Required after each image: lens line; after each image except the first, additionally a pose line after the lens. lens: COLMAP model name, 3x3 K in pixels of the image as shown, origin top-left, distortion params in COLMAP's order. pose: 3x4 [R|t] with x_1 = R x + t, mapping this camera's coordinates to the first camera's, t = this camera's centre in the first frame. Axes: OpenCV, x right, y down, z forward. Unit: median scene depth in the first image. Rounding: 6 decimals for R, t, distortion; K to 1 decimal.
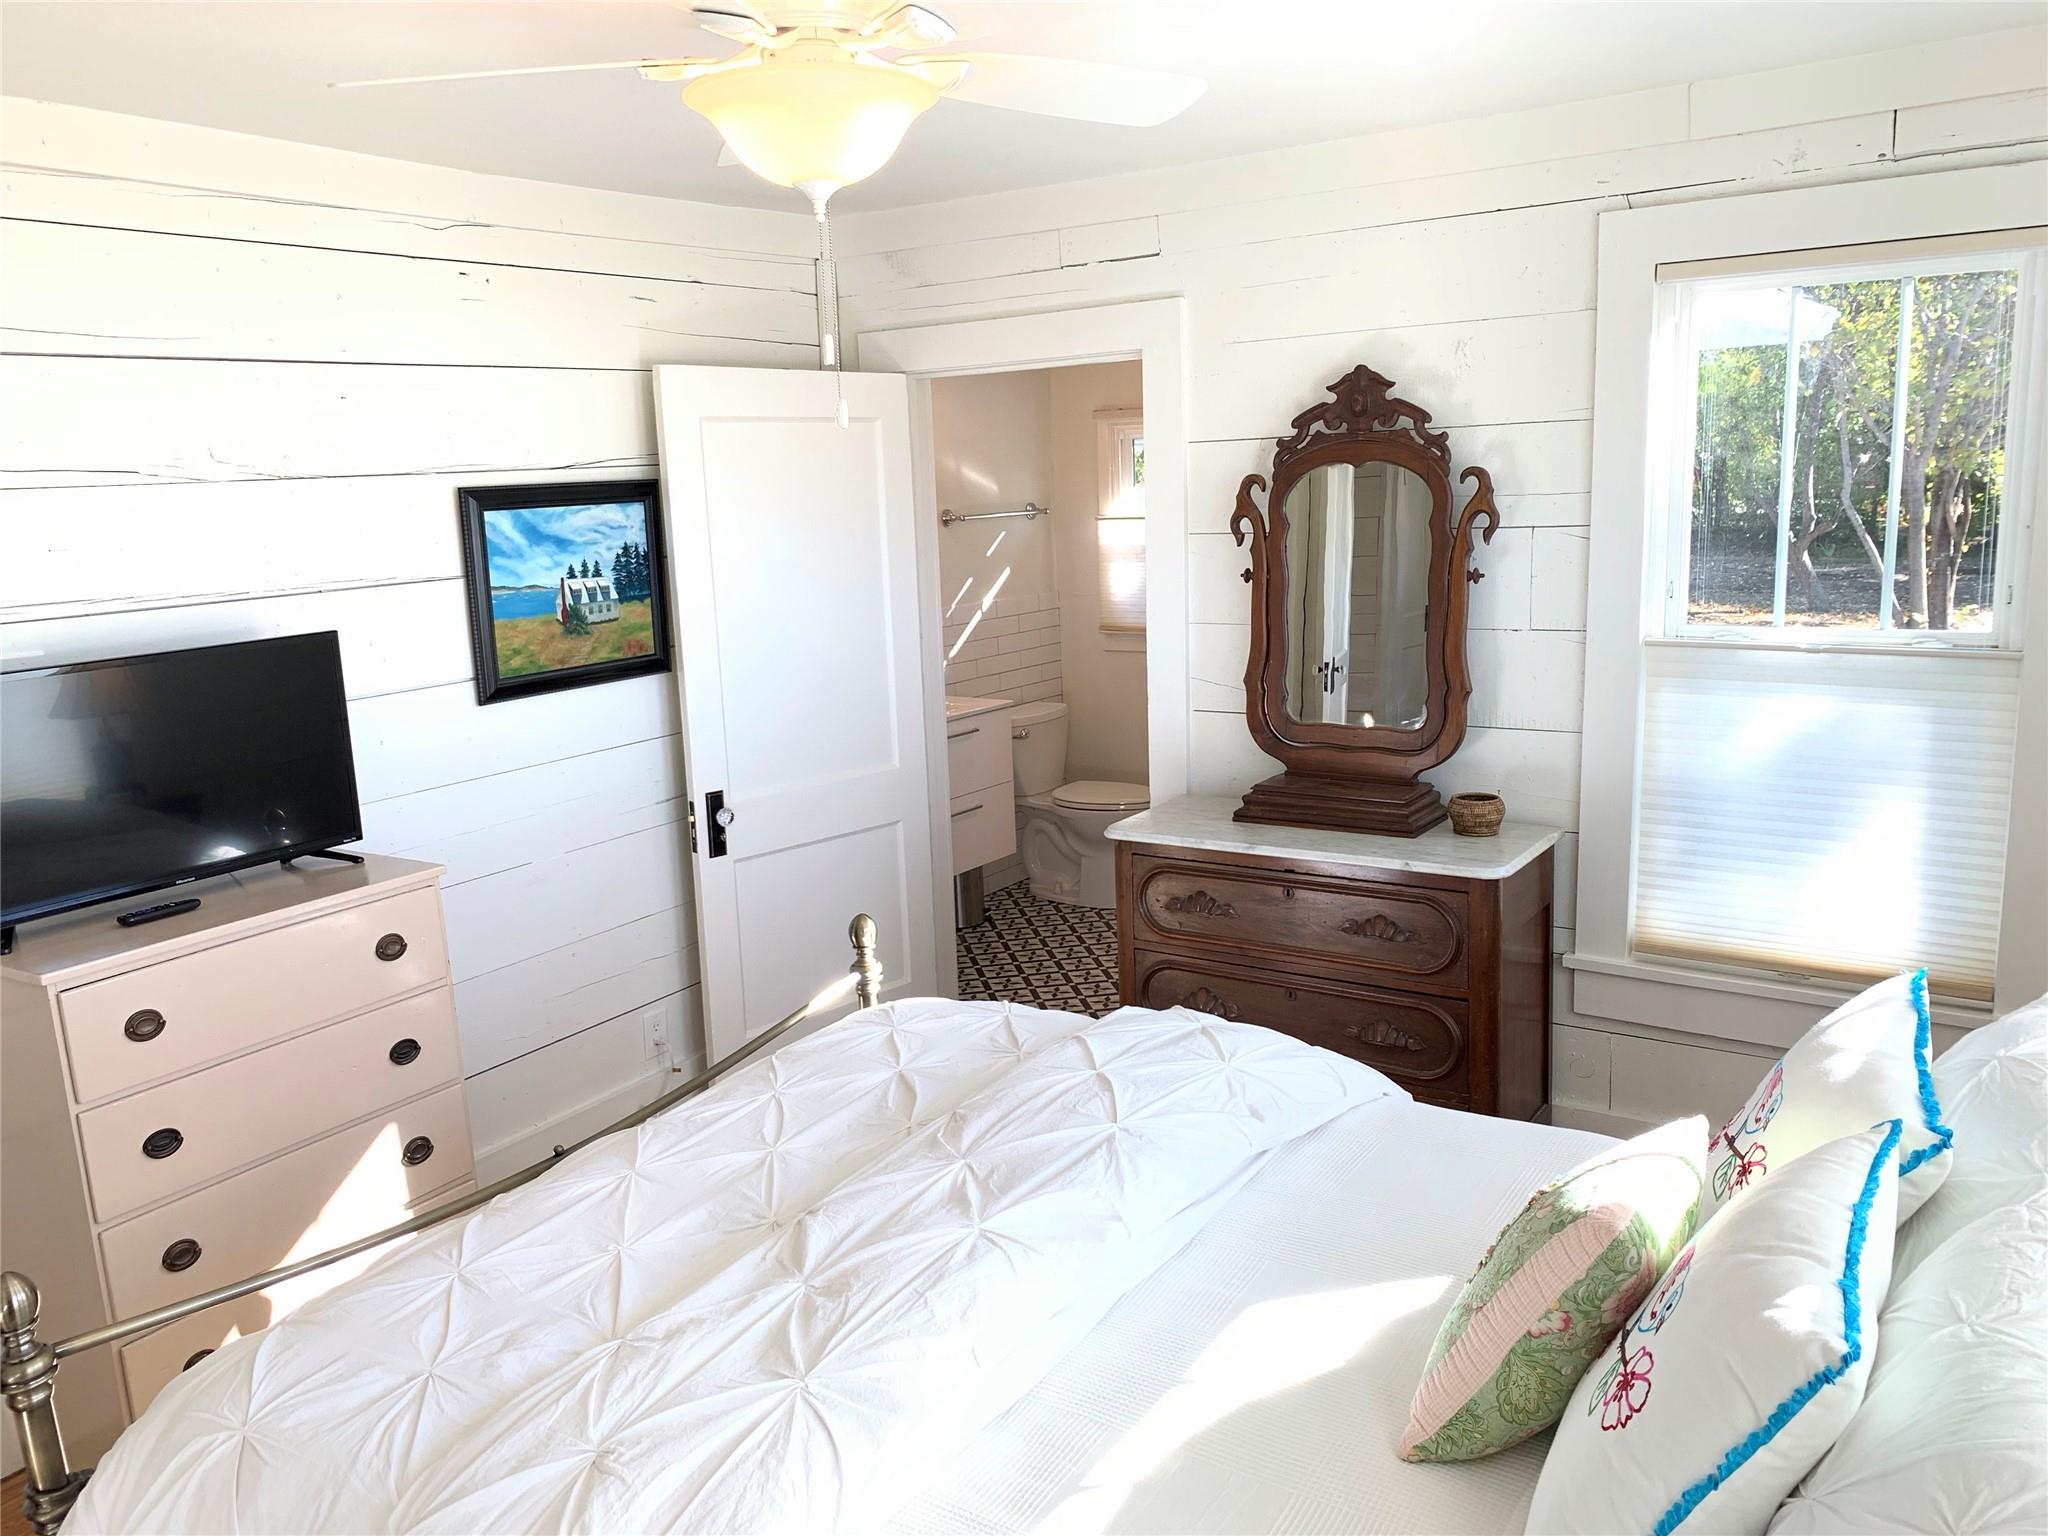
lens RADIAL K [[1547.9, 0, 1022.1], [0, 1547.9, 799.8], [0, 0, 1]] dist [0.001562, -0.000602]
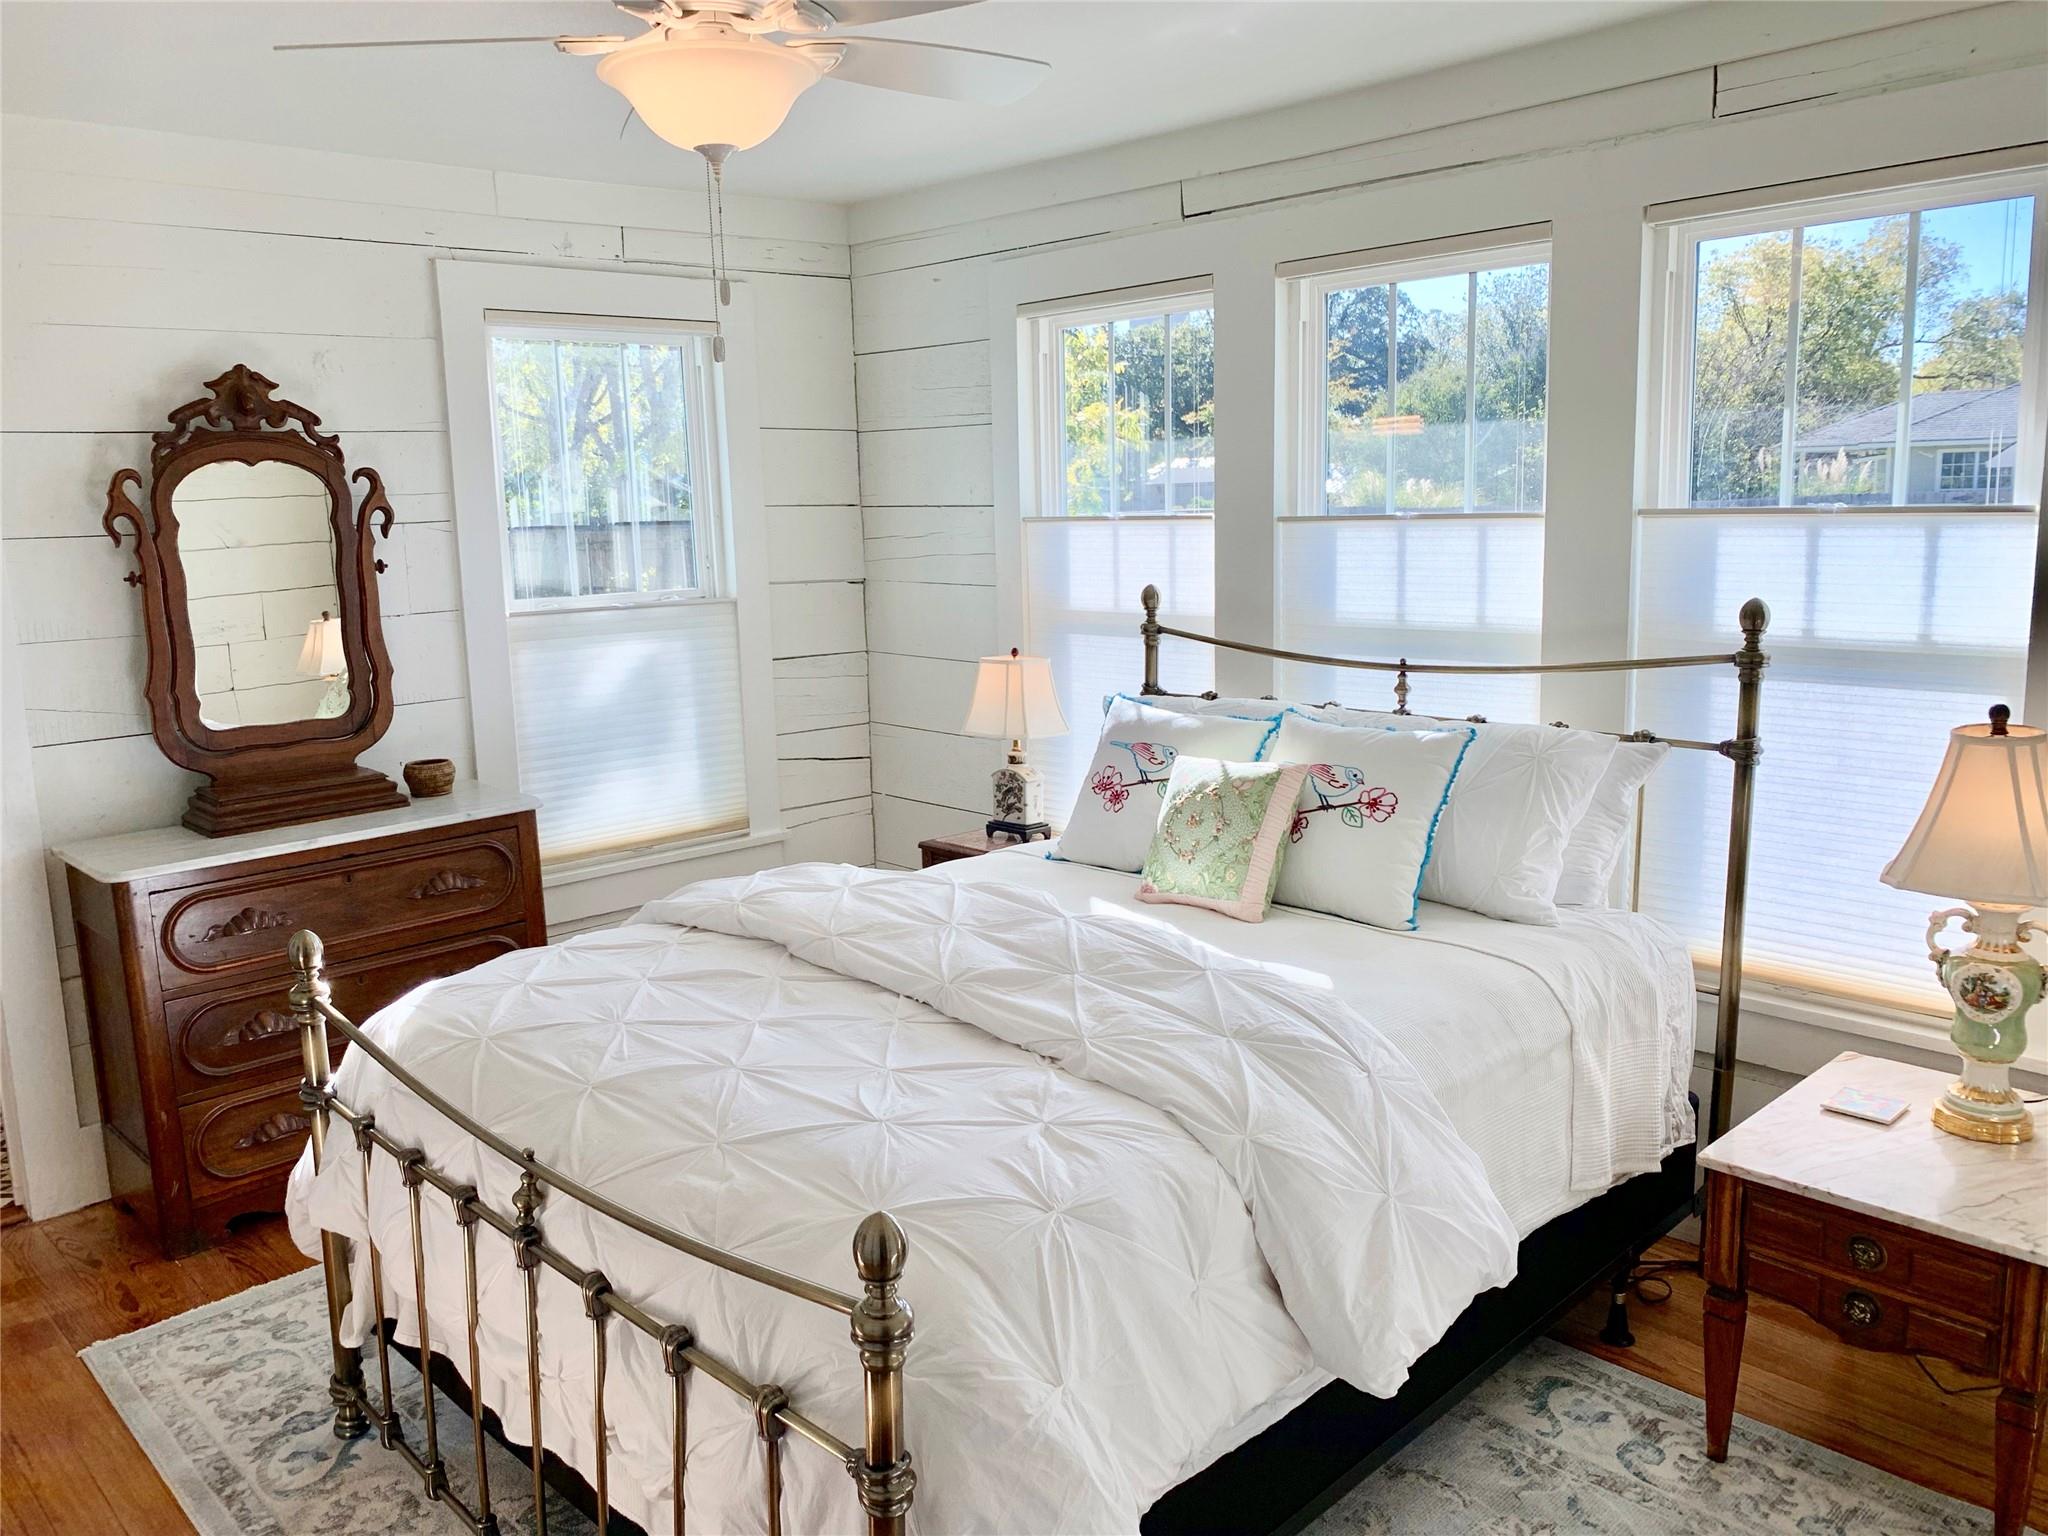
lens RADIAL K [[1620.2, 0, 1024.0], [0, 1620.2, 768.0], [0, 0, 1]] dist [0.062829, 0.001886]
pose [[0.250093, -0.135125, 0.958746, -0.717310], [0.223976, 0.971429, 0.078487, 0.004559], [-0.941960, 0.195107, 0.273213, 0.276918]]
